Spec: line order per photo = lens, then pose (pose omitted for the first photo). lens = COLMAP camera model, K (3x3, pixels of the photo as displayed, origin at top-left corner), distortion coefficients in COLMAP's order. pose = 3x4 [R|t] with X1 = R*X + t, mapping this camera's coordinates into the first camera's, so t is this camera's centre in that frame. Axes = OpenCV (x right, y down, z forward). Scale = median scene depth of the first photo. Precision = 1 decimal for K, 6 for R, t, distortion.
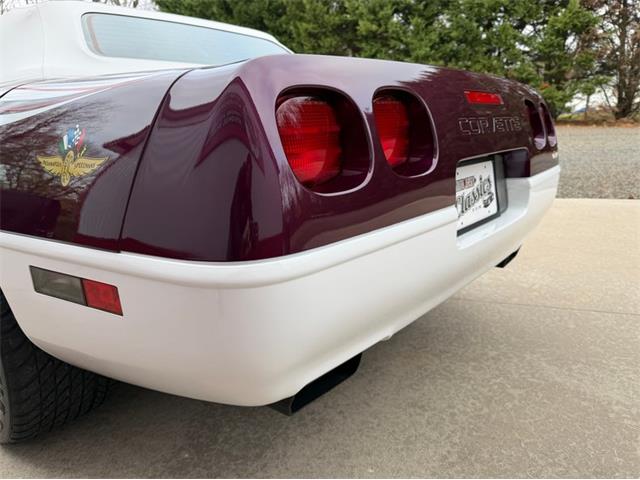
lens RADIAL K [[455.8, 0, 322.3], [0, 455.8, 241.2], [0, 0, 1]] dist [0.052181, -0.081038]
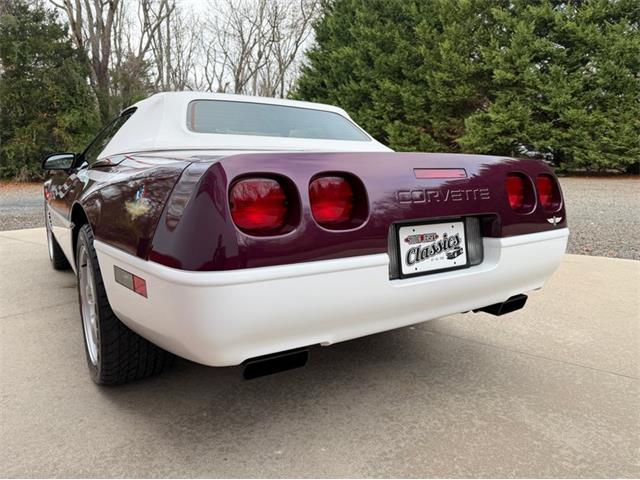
lens RADIAL K [[455.8, 0, 322.3], [0, 455.8, 241.2], [0, 0, 1]] dist [0.052181, -0.081038]
pose [[0.955623, 0.082390, -0.282836, 0.223773], [-0.105790, 0.992029, -0.068457, -0.000463], [0.274941, 0.095341, 0.956722, -0.165499]]
